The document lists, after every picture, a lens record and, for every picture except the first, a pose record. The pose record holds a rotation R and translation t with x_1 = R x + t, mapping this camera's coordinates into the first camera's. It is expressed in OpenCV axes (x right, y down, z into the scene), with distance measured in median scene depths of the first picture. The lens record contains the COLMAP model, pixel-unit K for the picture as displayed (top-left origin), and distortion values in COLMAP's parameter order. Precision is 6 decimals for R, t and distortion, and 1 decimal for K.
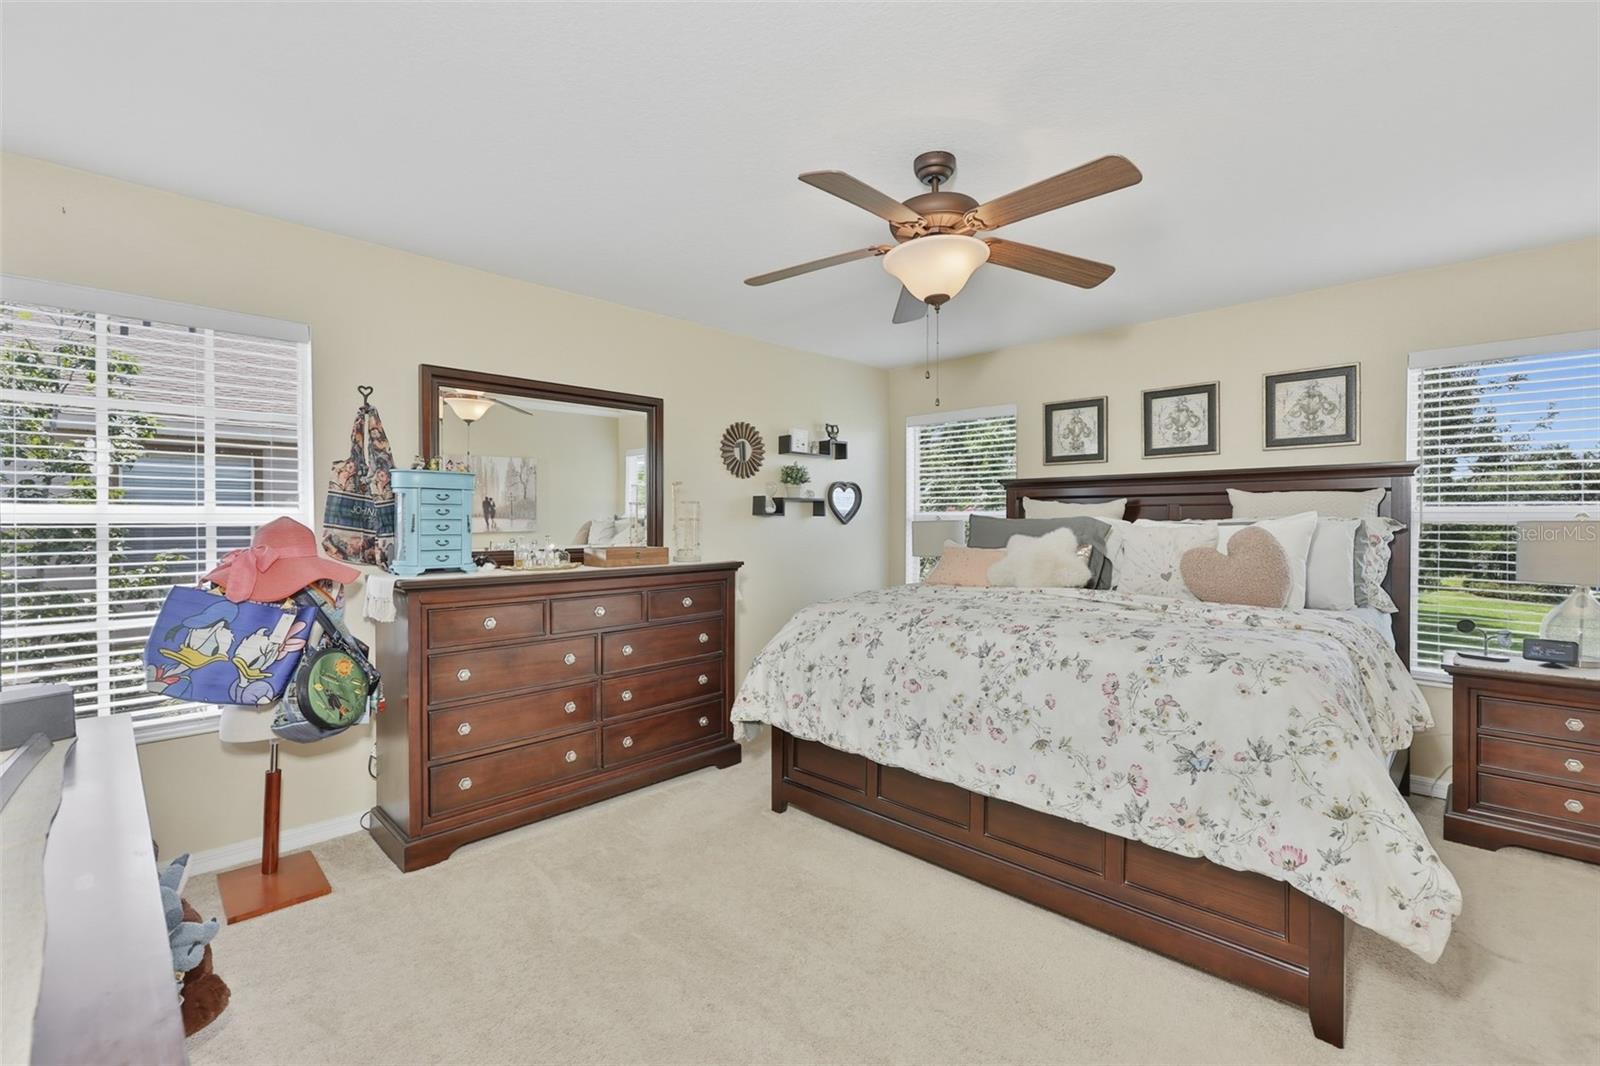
lens RADIAL K [[716.0, 0, 776.1], [0, 716.0, 523.7], [0, 0, 1]] dist [-0.001780, -0.000784]
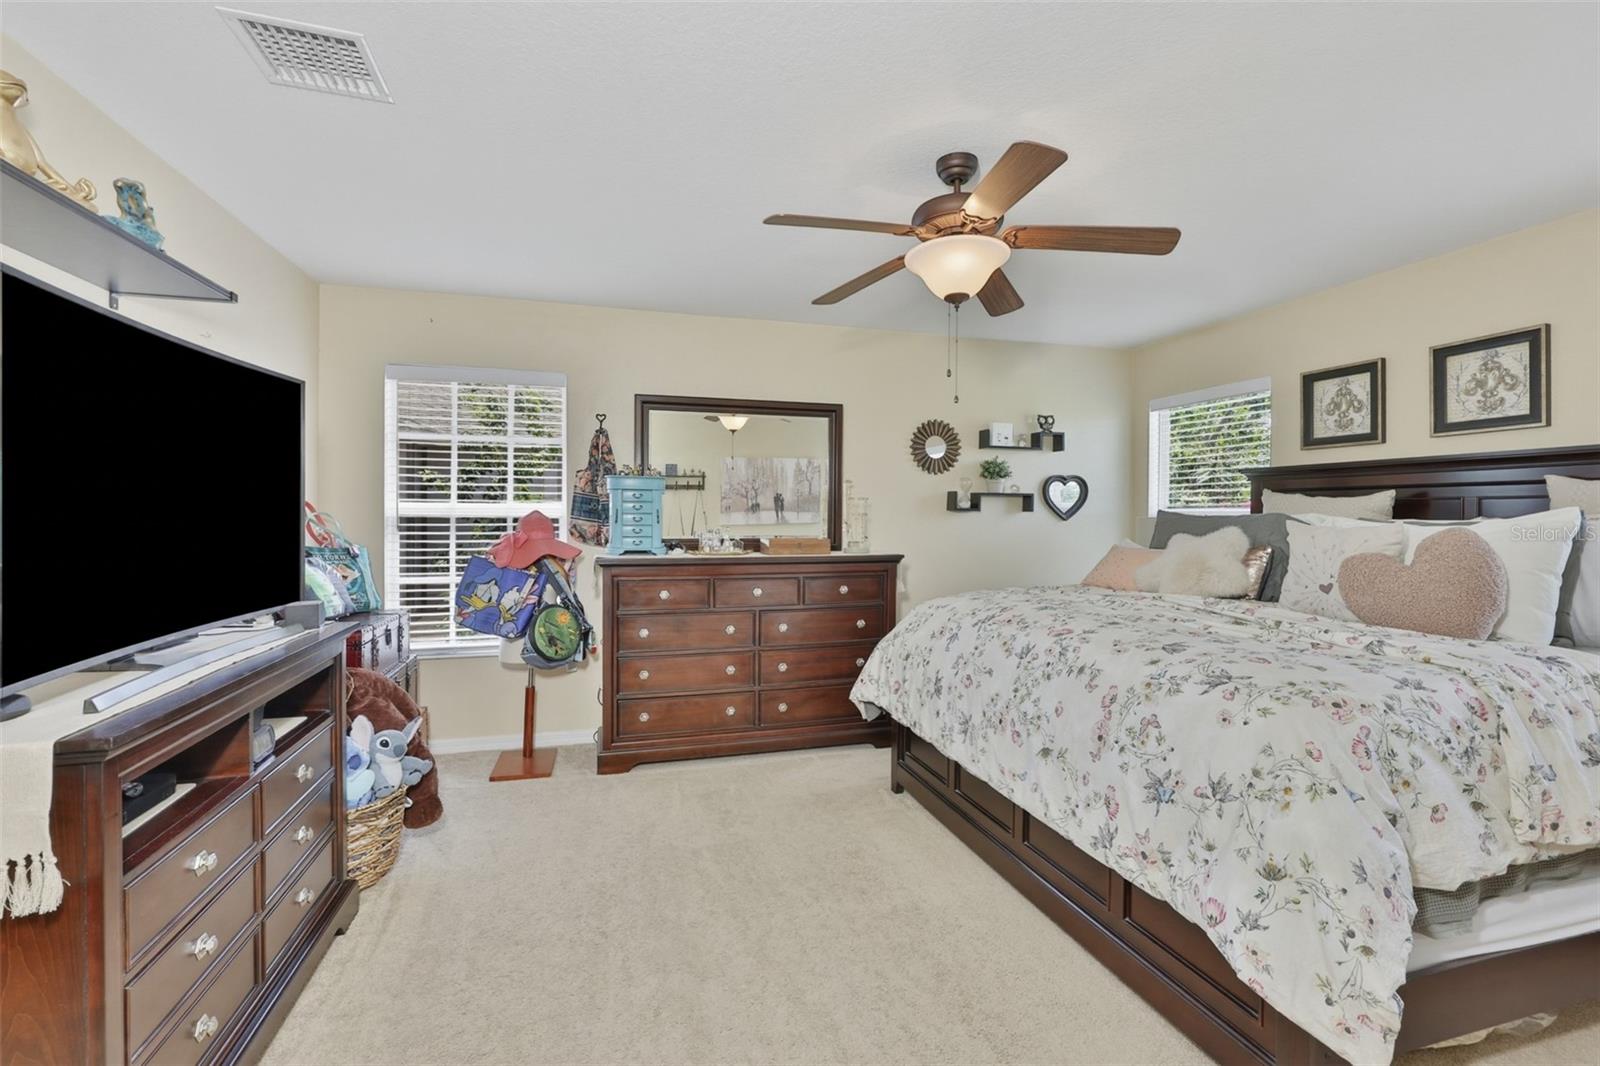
lens RADIAL K [[716.0, 0, 766.3], [0, 716.0, 516.4], [0, 0, 1]] dist [-0.001780, -0.000784]
pose [[0.863040, 0.007050, -0.505086, 0.427259], [-0.008154, 0.999967, 0.000025, -0.002017], [0.505069, 0.004097, 0.863069, -0.007811]]
